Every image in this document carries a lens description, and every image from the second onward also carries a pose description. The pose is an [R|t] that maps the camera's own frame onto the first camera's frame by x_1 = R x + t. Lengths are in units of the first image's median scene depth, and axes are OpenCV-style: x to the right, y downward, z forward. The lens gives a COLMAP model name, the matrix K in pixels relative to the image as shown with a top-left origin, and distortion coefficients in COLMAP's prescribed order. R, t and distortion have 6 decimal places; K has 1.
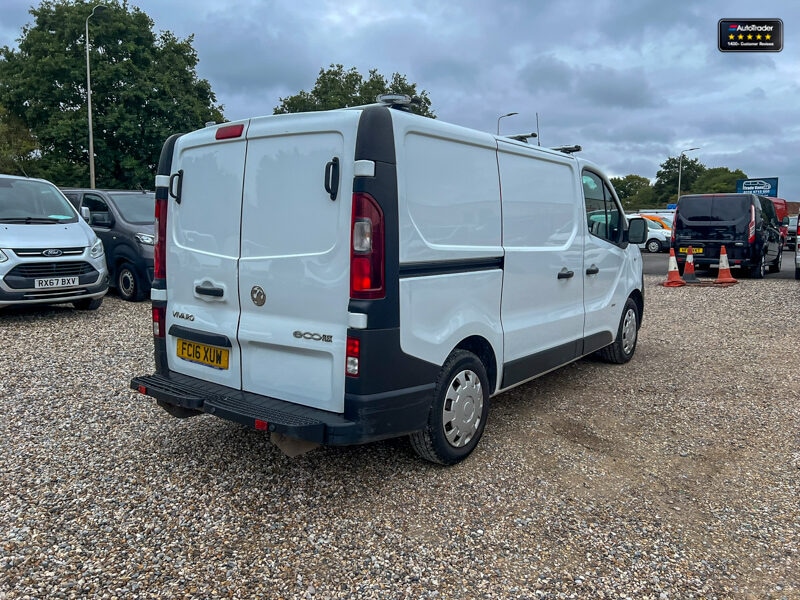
lens RADIAL K [[596.0, 0, 406.8], [0, 596.0, 301.0], [0, 0, 1]] dist [0.045316, -0.041703]
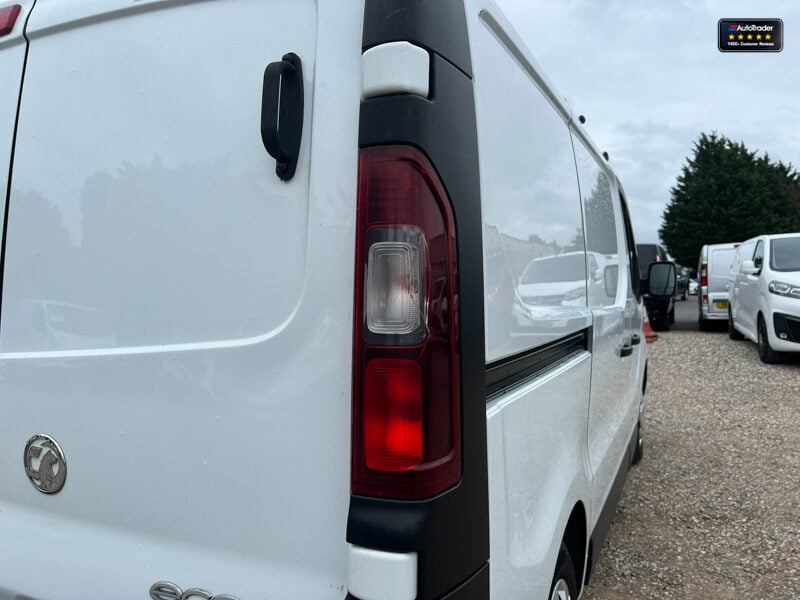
lens RADIAL K [[596.0, 0, 397.6], [0, 596.0, 292.7], [0, 0, 1]] dist [0.045316, -0.041703]
pose [[0.981628, -0.013554, 0.190322, -0.108244], [0.033322, 0.994322, -0.101058, -0.062051], [-0.187872, 0.105543, 0.976506, 0.580100]]
